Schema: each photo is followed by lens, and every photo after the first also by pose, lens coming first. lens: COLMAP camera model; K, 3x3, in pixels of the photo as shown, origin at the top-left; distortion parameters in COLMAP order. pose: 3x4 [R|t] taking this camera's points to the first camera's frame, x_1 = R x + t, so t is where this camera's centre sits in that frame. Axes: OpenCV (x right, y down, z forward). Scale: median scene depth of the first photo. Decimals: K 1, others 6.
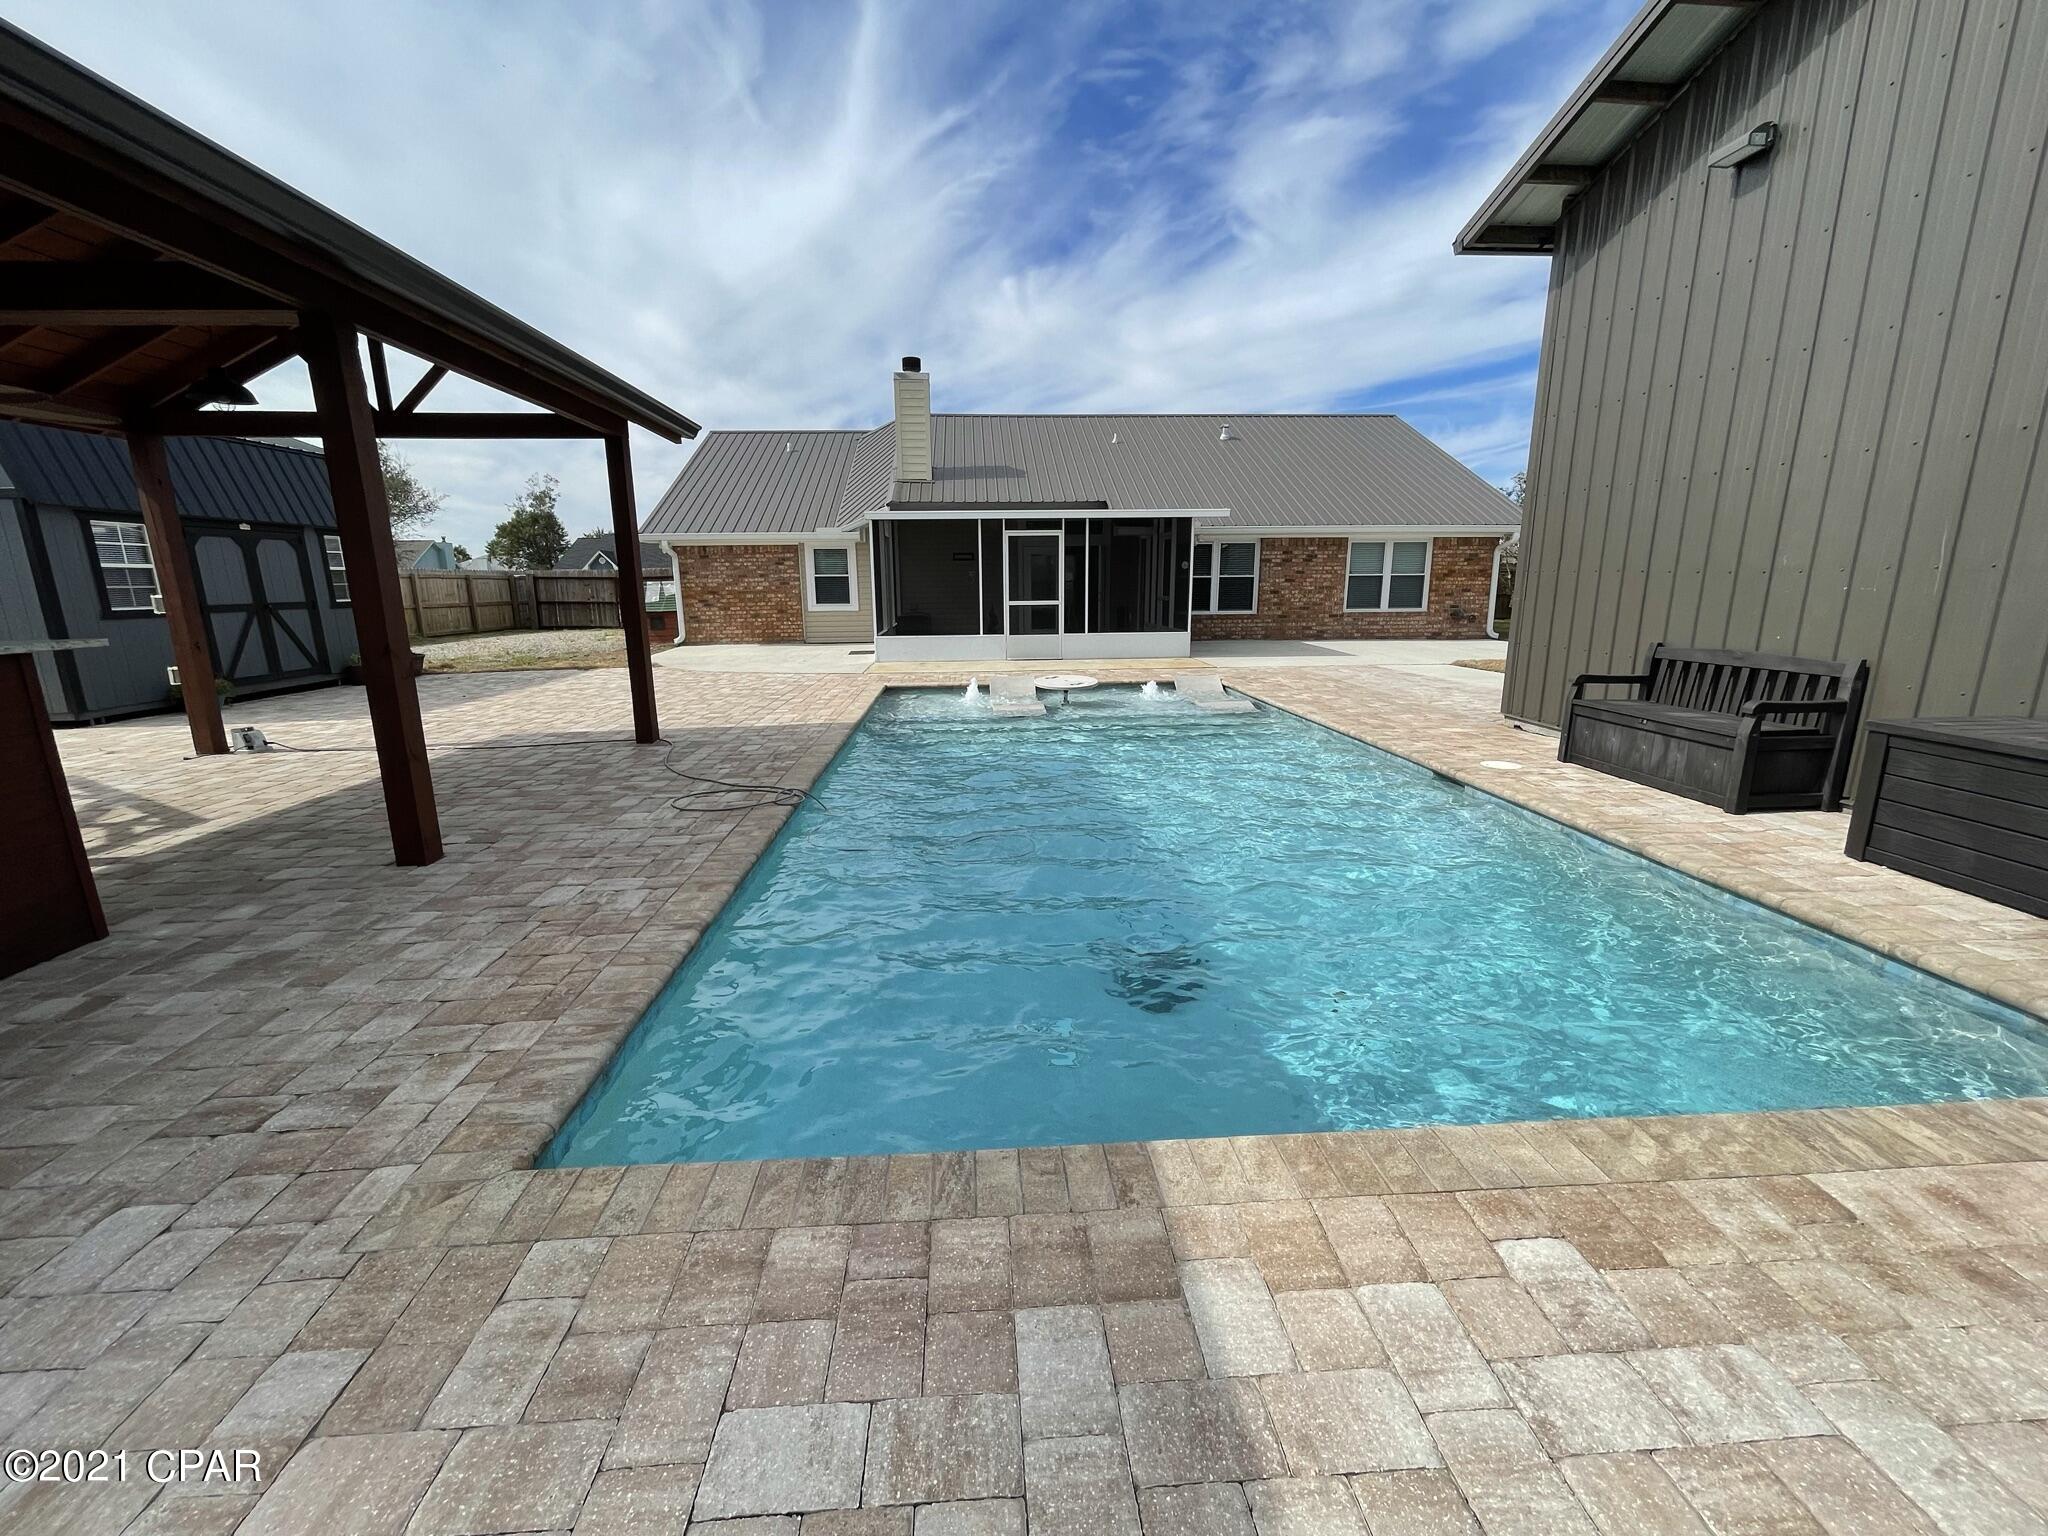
lens RADIAL K [[827.1, 0, 1019.8], [0, 827.1, 766.8], [0, 0, 1]] dist [-0.007221, 0.000688]
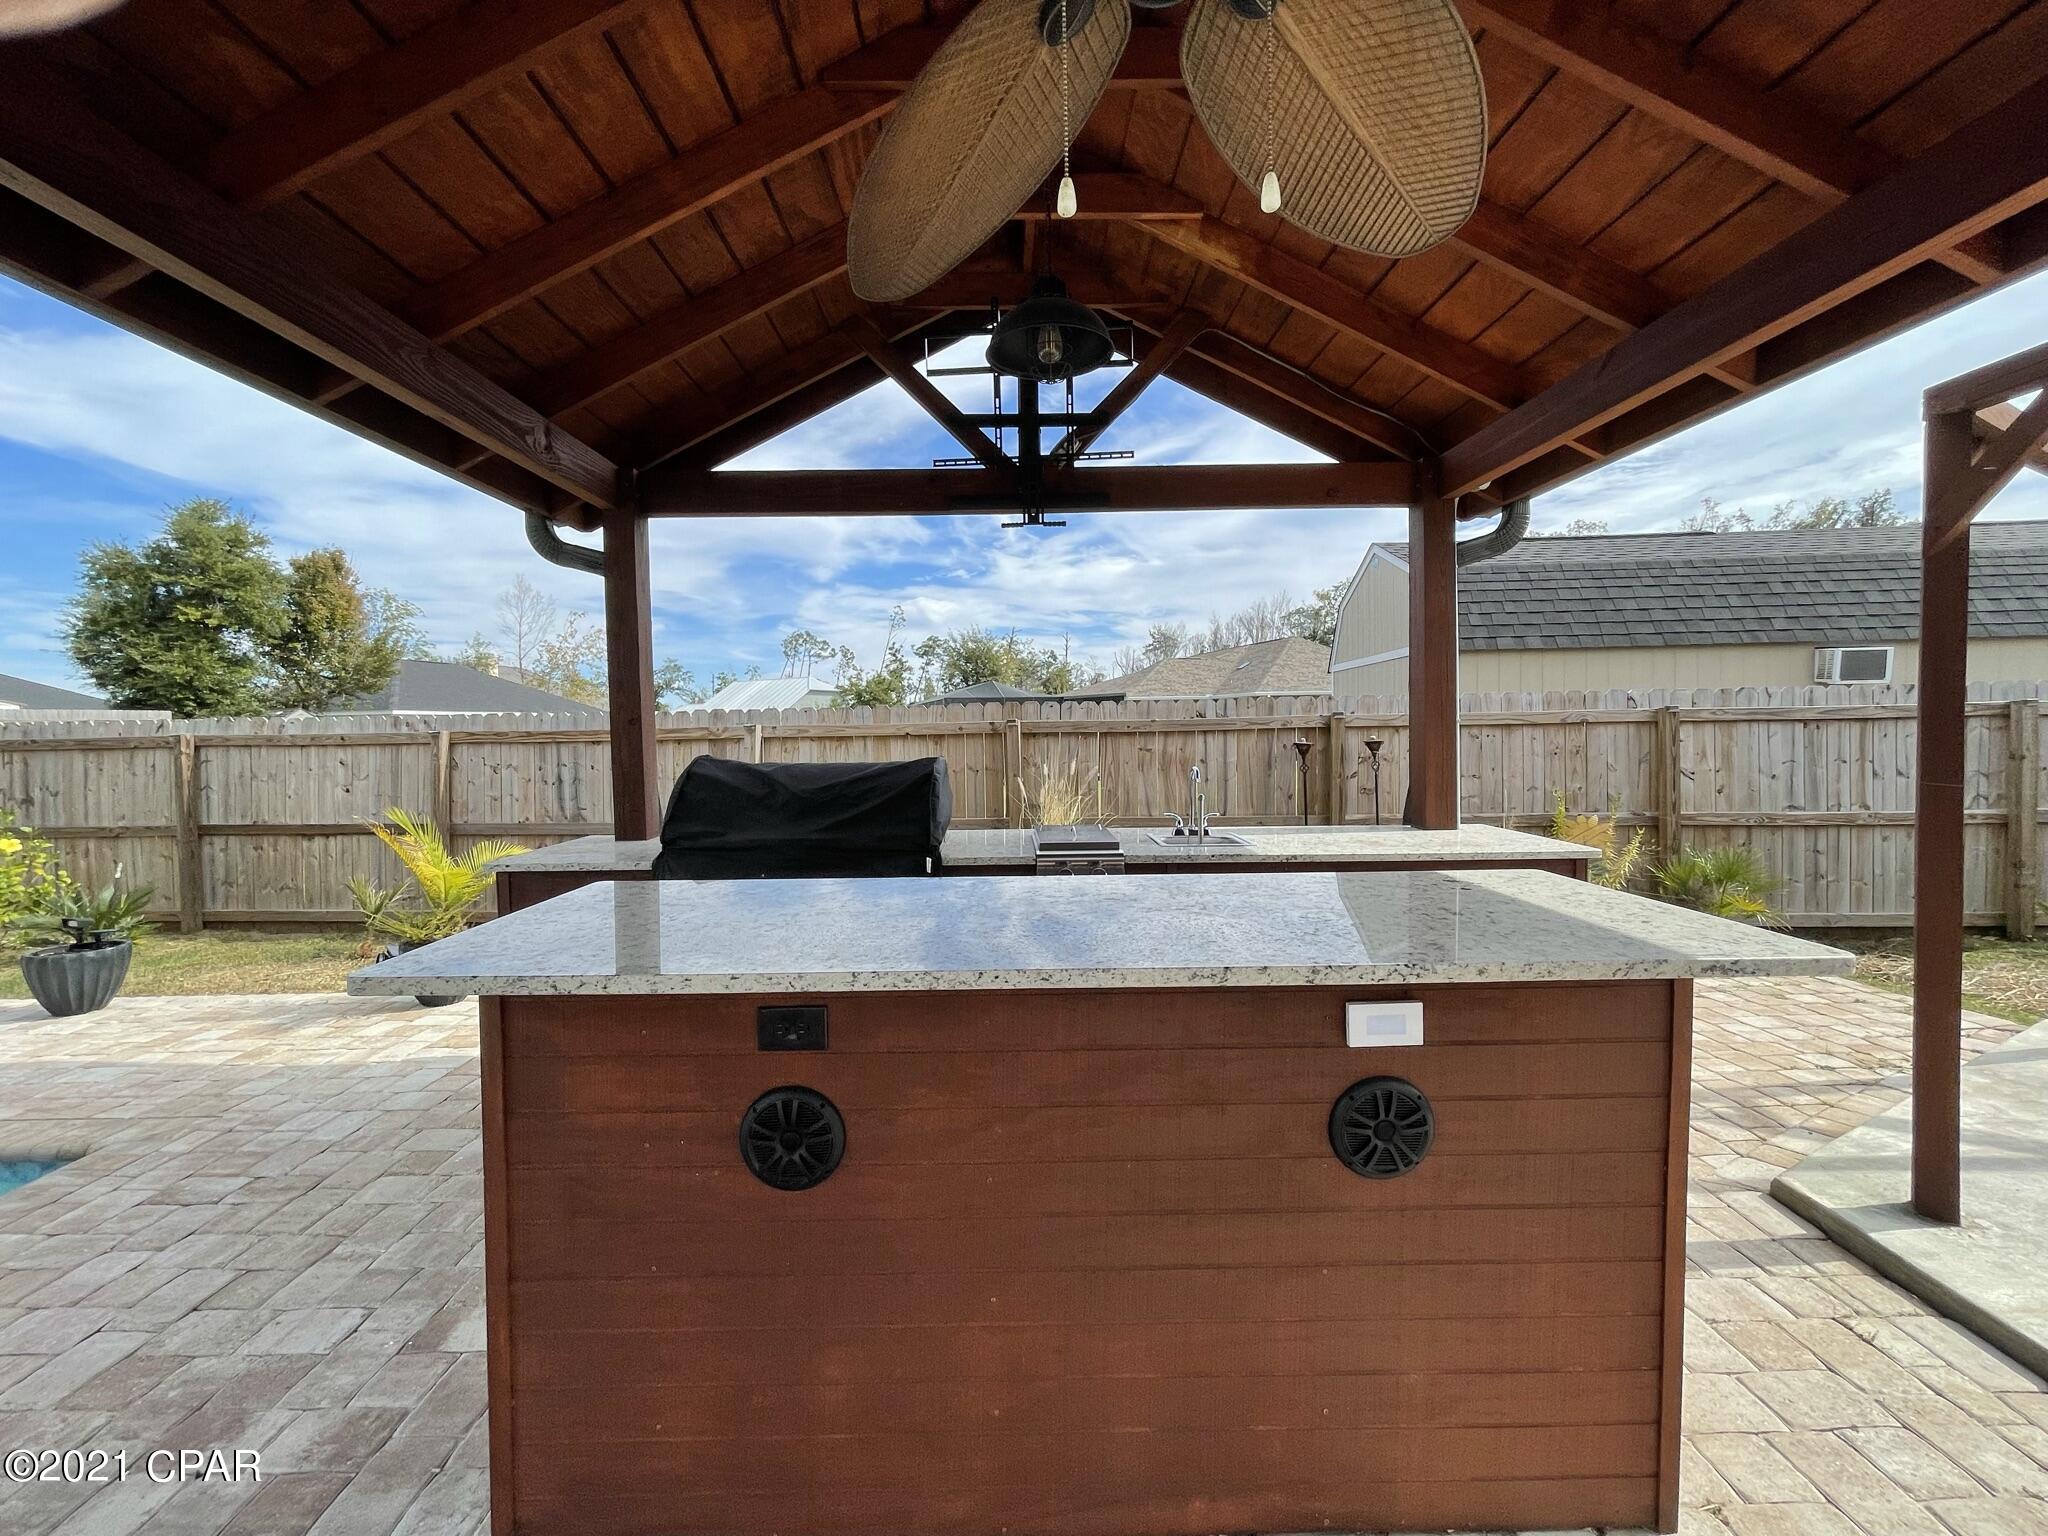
lens RADIAL K [[827.1, 0, 1011.2], [0, 827.1, 746.2], [0, 0, 1]] dist [-0.007221, 0.000688]
pose [[-0.998443, 0.019377, 0.052308, -2.211772], [0.031341, 0.970591, 0.238685, -0.523063], [-0.046144, 0.239952, -0.969687, 2.040375]]
